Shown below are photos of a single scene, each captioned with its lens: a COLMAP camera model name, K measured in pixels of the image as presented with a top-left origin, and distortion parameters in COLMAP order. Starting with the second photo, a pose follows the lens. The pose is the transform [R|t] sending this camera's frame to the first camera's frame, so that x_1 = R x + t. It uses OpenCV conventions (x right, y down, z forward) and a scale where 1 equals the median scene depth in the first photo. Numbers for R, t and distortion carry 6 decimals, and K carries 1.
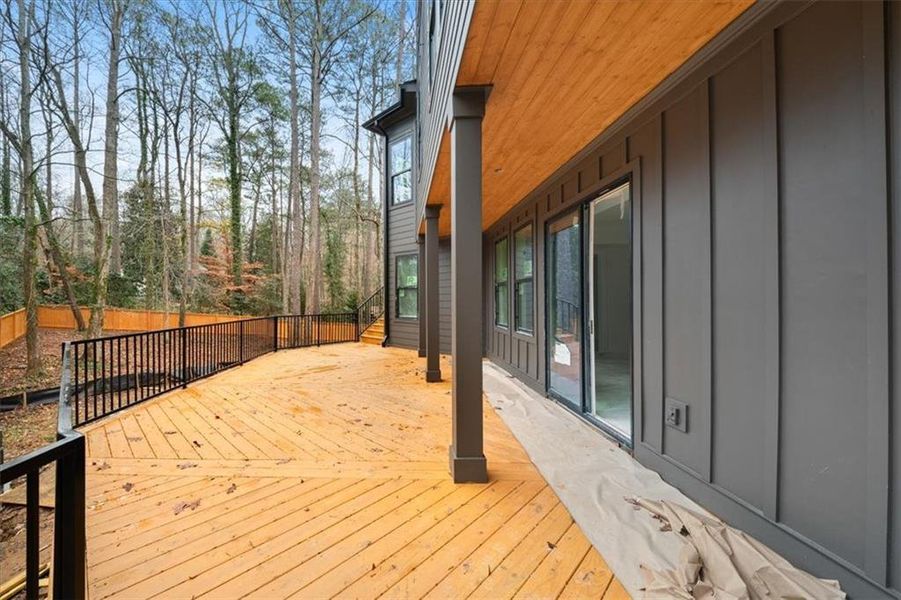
lens RADIAL K [[351.8, 0, 457.0], [0, 351.8, 298.7], [0, 0, 1]] dist [-0.002394, -0.000587]
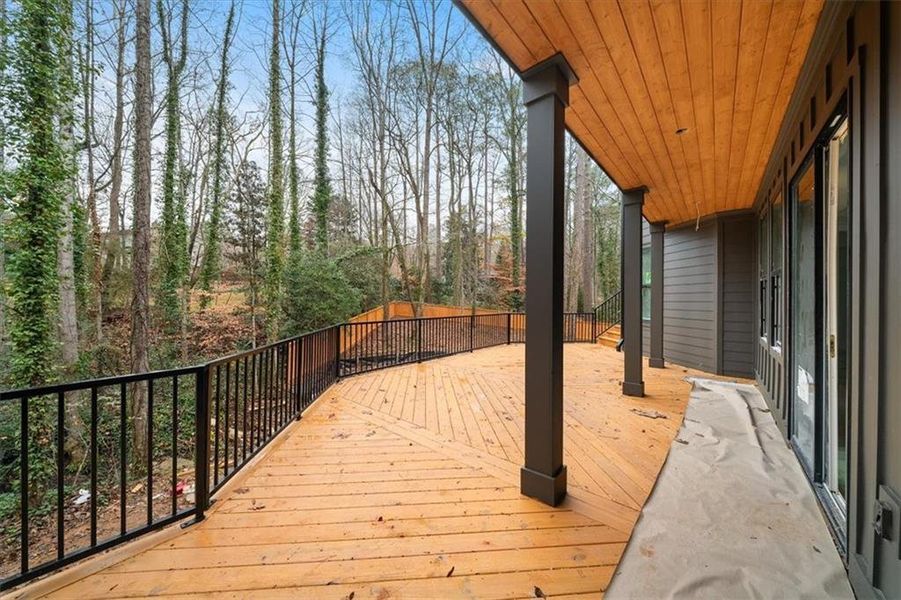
lens RADIAL K [[351.8, 0, 457.0], [0, 351.8, 298.7], [0, 0, 1]] dist [-0.002394, -0.000587]
pose [[0.736103, 0.005836, -0.676845, 0.102439], [-0.005039, 0.999982, 0.003143, -0.000319], [0.676851, 0.001097, 0.736119, 0.037758]]
